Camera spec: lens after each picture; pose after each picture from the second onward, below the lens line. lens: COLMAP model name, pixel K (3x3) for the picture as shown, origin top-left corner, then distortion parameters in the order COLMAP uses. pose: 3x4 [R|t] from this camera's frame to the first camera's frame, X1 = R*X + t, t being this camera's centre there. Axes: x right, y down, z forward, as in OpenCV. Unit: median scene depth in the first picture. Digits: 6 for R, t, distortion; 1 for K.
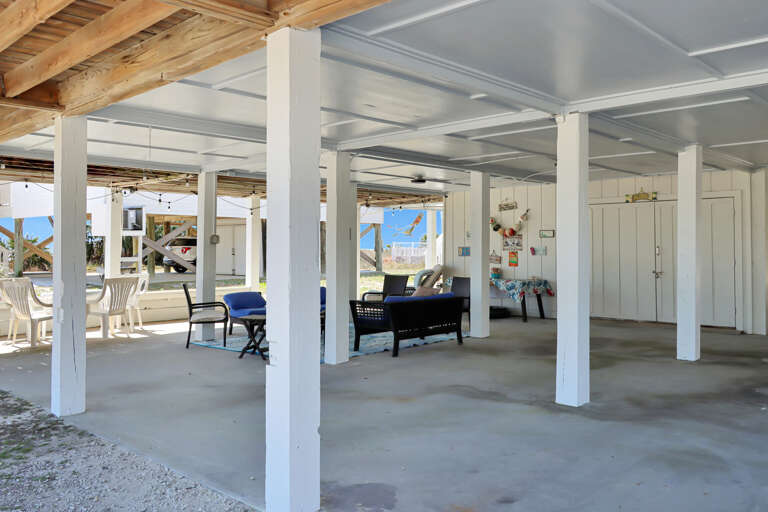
lens RADIAL K [[657.5, 0, 385.7], [0, 657.5, 254.1], [0, 0, 1]] dist [0.070284, 0.000860]
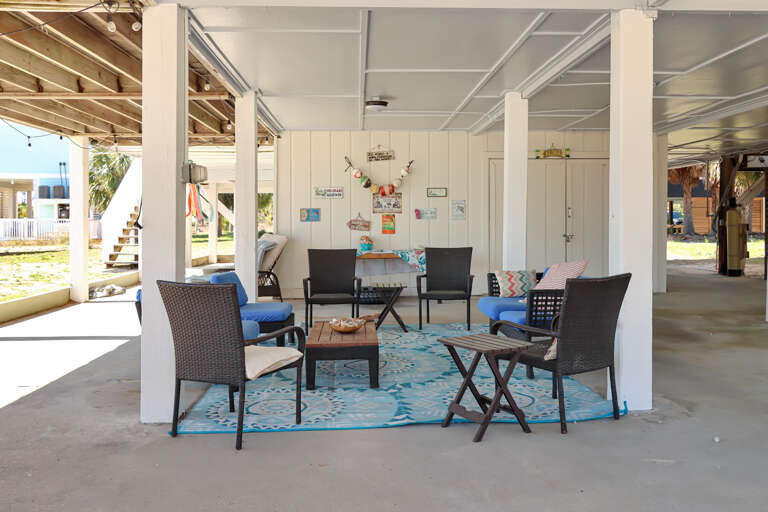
lens RADIAL K [[657.5, 0, 385.3], [0, 657.5, 254.8], [0, 0, 1]] dist [0.070284, 0.000860]
pose [[0.681781, -0.043644, 0.730253, -0.381020], [0.009411, 0.998659, 0.050899, 0.003941], [-0.731495, -0.027830, 0.681278, 0.475210]]
